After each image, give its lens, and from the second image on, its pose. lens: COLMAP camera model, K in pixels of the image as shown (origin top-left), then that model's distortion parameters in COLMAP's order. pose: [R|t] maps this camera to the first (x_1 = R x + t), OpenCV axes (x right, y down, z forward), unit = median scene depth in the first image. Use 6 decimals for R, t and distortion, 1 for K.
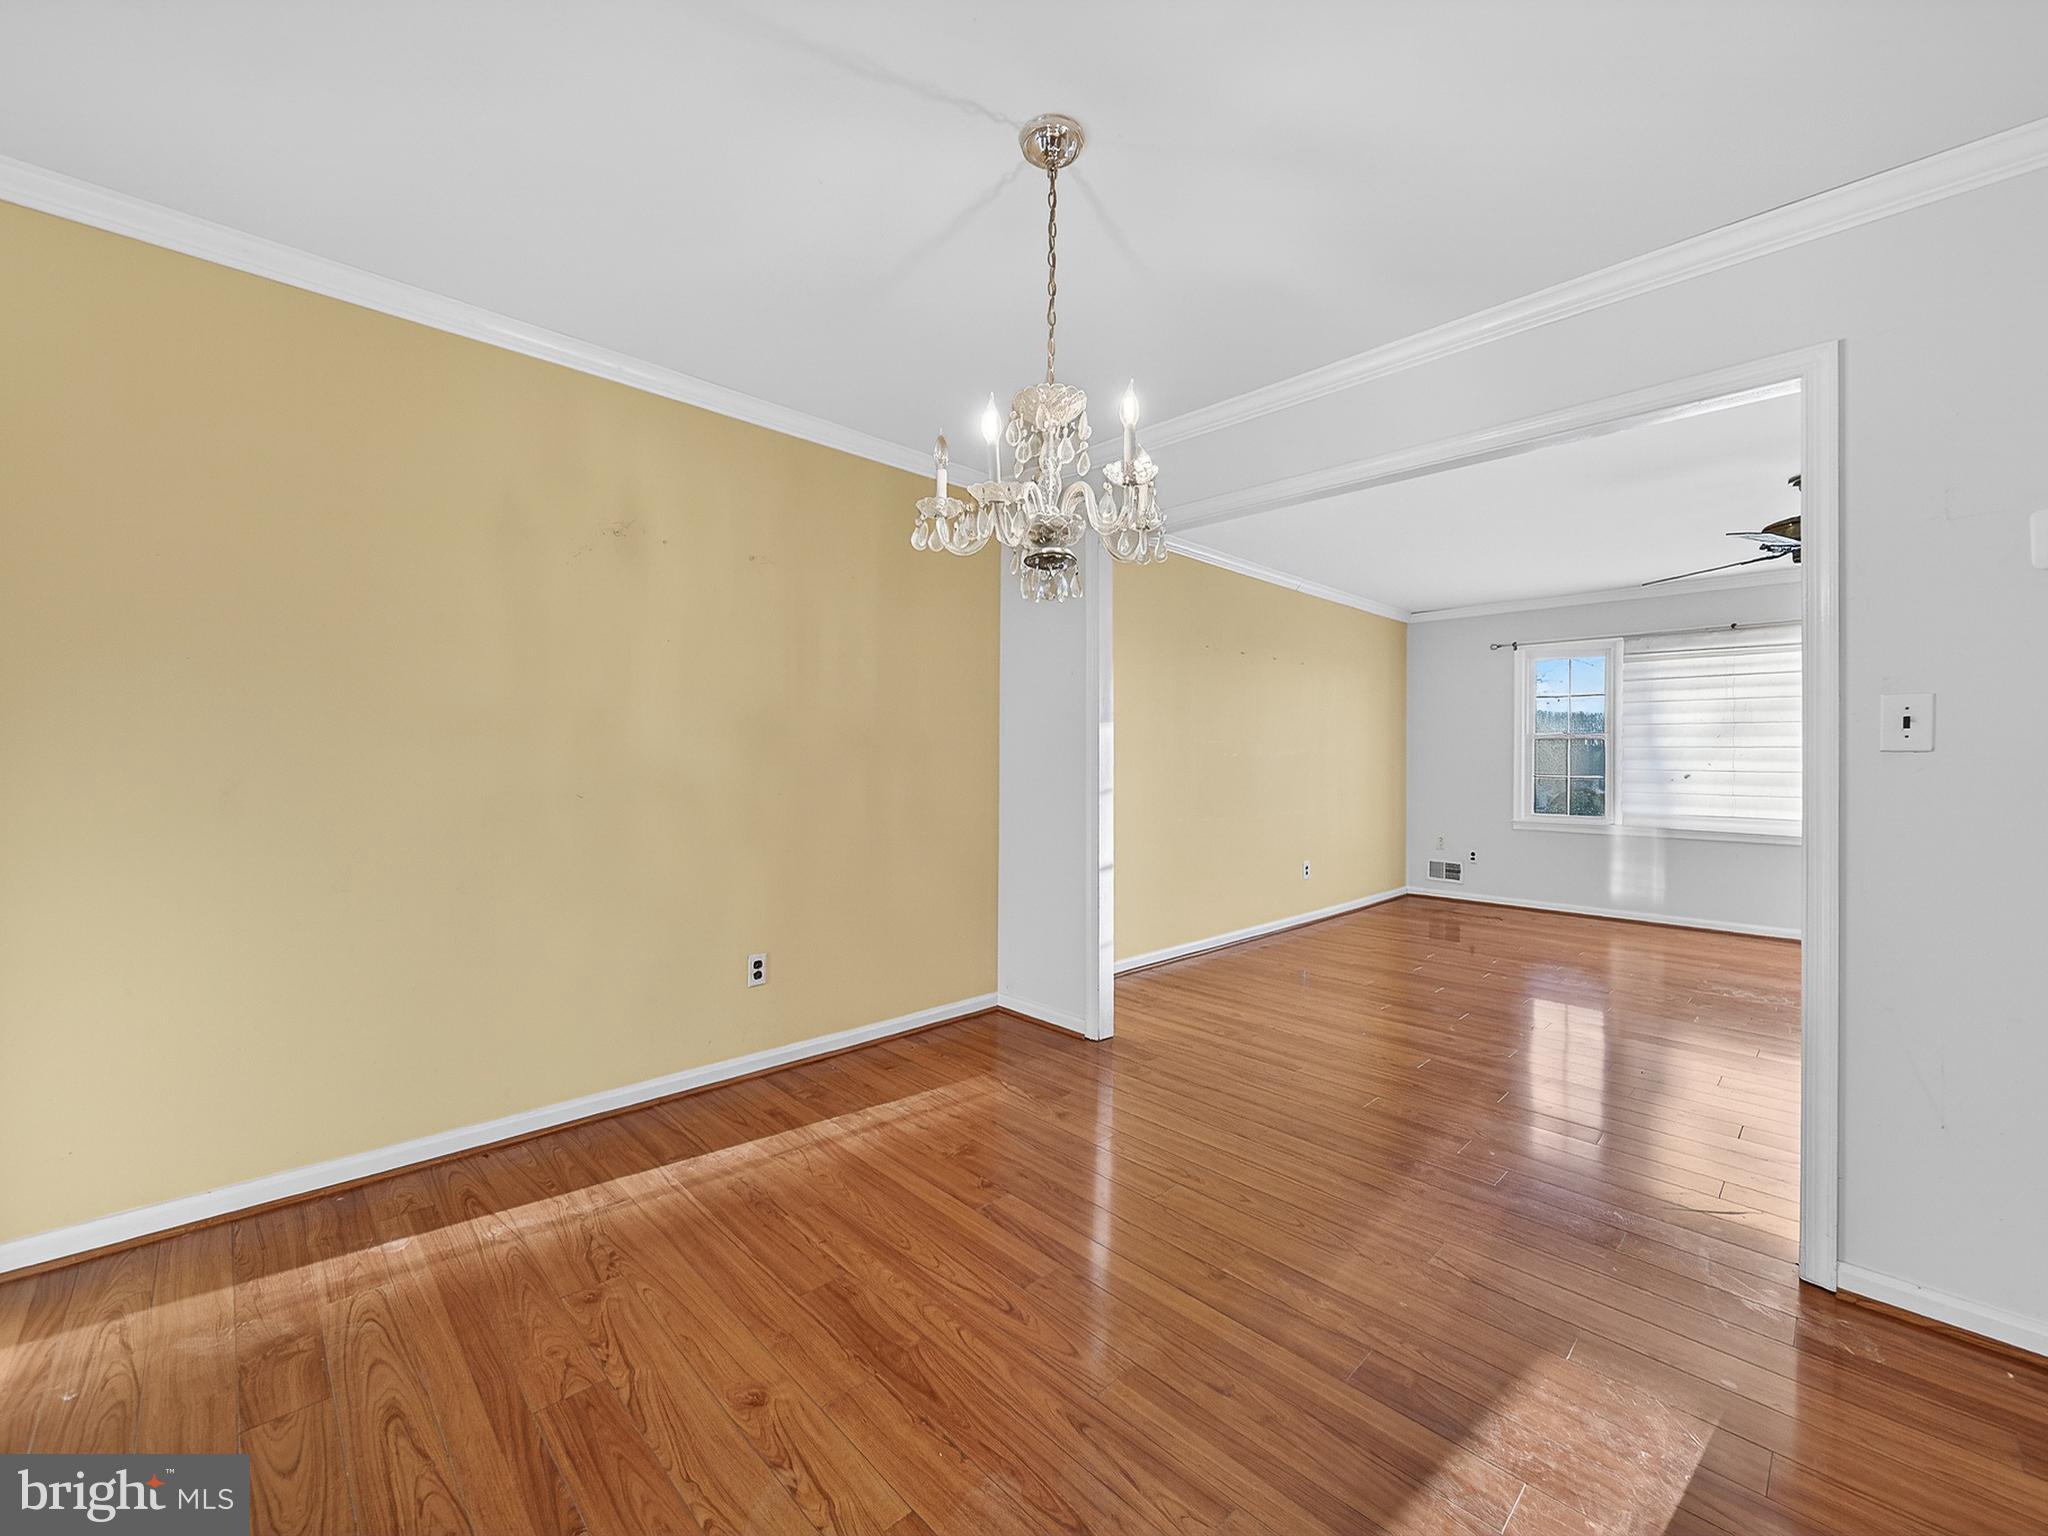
lens RADIAL K [[806.5, 0, 1022.3], [0, 806.5, 747.4], [0, 0, 1]] dist [-0.001241, -0.000486]
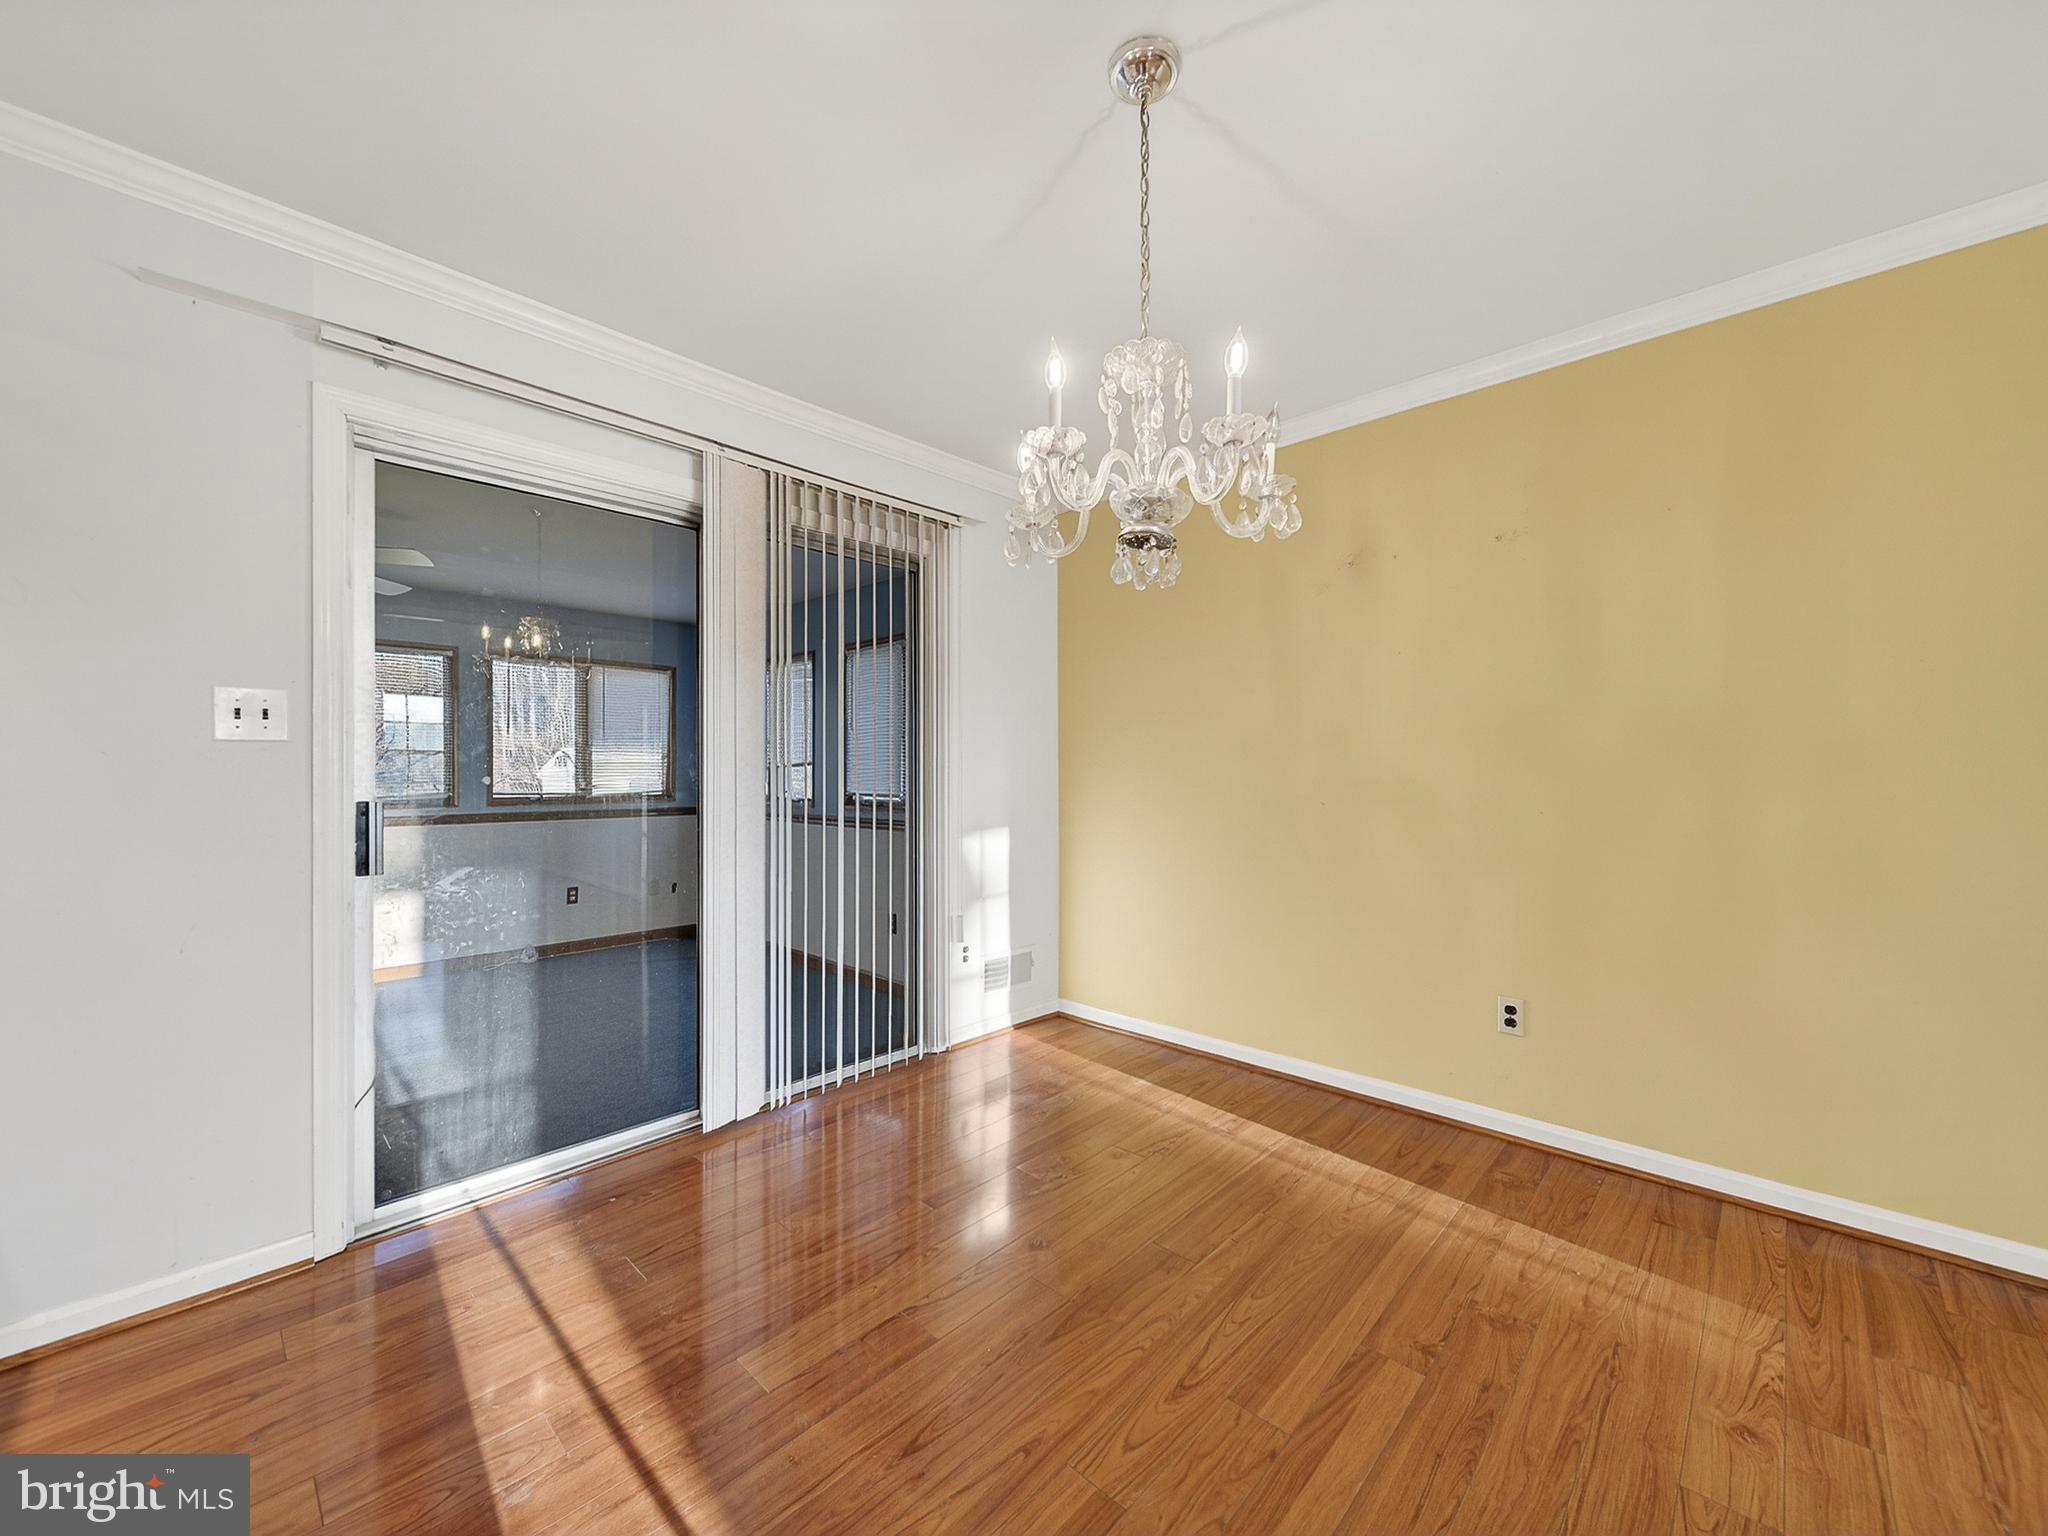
lens RADIAL K [[806.5, 0, 1032.8], [0, 806.5, 771.5], [0, 0, 1]] dist [-0.001241, -0.000486]
pose [[0.044812, -0.011698, -0.998927, 0.656460], [0.022138, 0.999698, -0.010714, 0.022263], [0.998750, -0.021634, 0.045057, 0.612579]]
